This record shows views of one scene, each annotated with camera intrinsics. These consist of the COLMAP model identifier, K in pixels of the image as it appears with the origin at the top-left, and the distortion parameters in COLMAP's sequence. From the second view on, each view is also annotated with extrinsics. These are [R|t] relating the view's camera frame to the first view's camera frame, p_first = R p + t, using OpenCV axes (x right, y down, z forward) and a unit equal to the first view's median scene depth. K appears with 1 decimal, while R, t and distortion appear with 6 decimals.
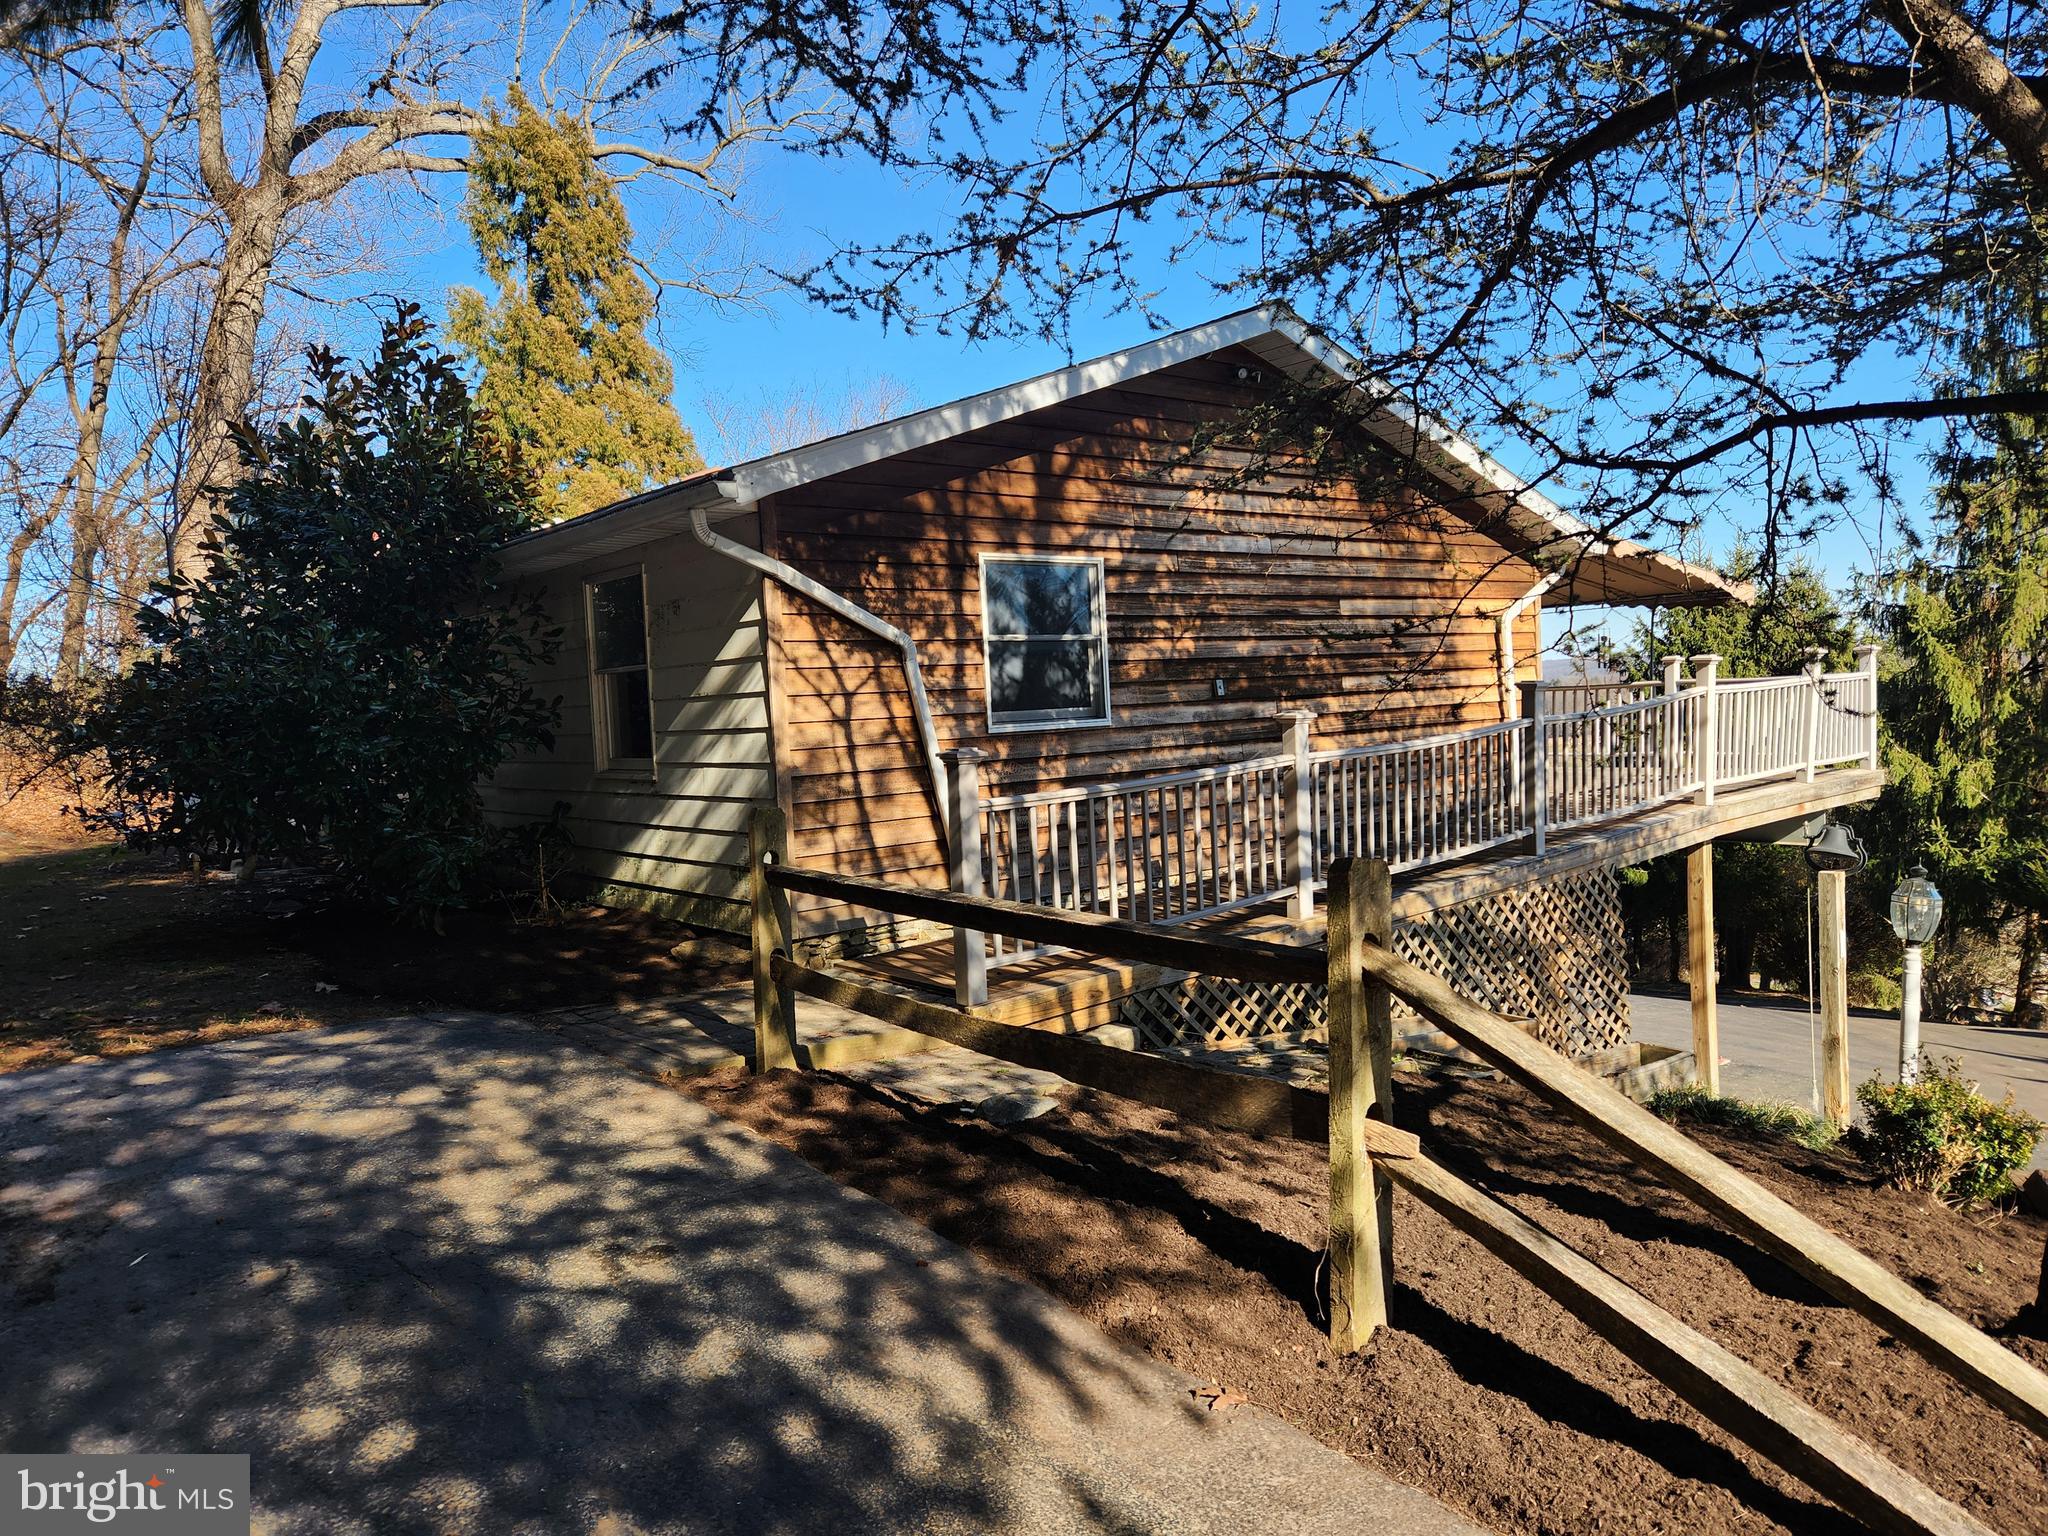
lens RADIAL K [[1365.0, 0, 1052.7], [0, 1365.0, 767.6], [0, 0, 1]] dist [0.088040, -0.086274]
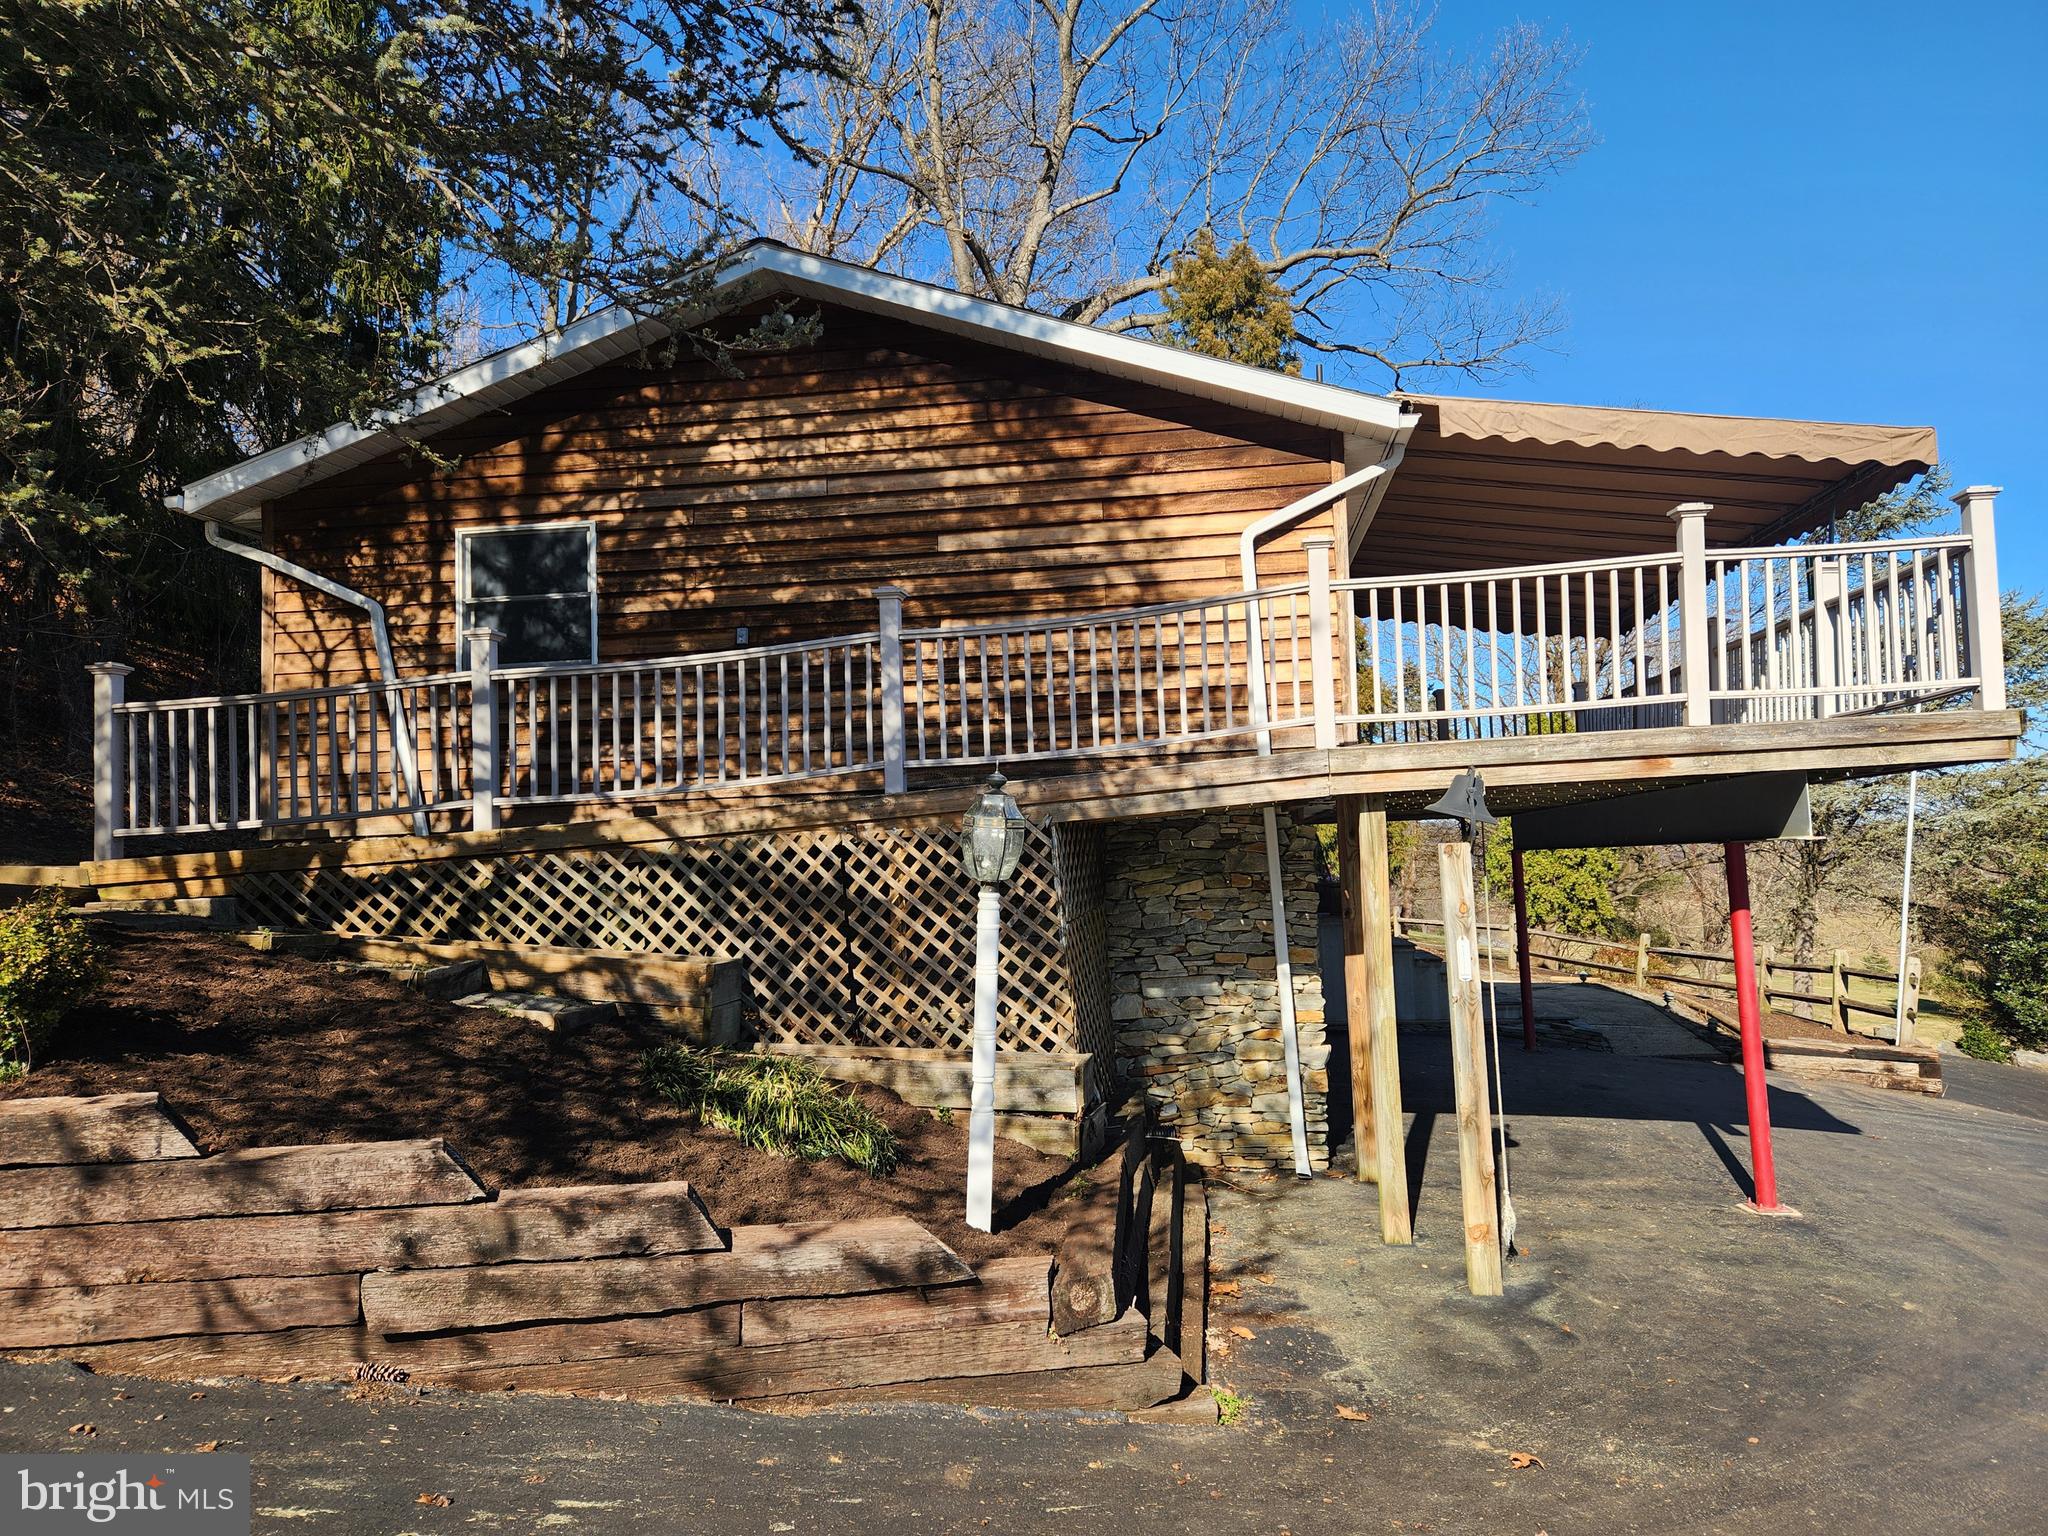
lens RADIAL K [[1365.0, 0, 1052.7], [0, 1365.0, 767.6], [0, 0, 1]] dist [0.088040, -0.086274]
pose [[0.692948, -0.031833, -0.720284, 1.112794], [-0.030100, 0.996877, -0.073014, 0.114496], [0.720359, 0.072275, 0.689826, 0.548883]]
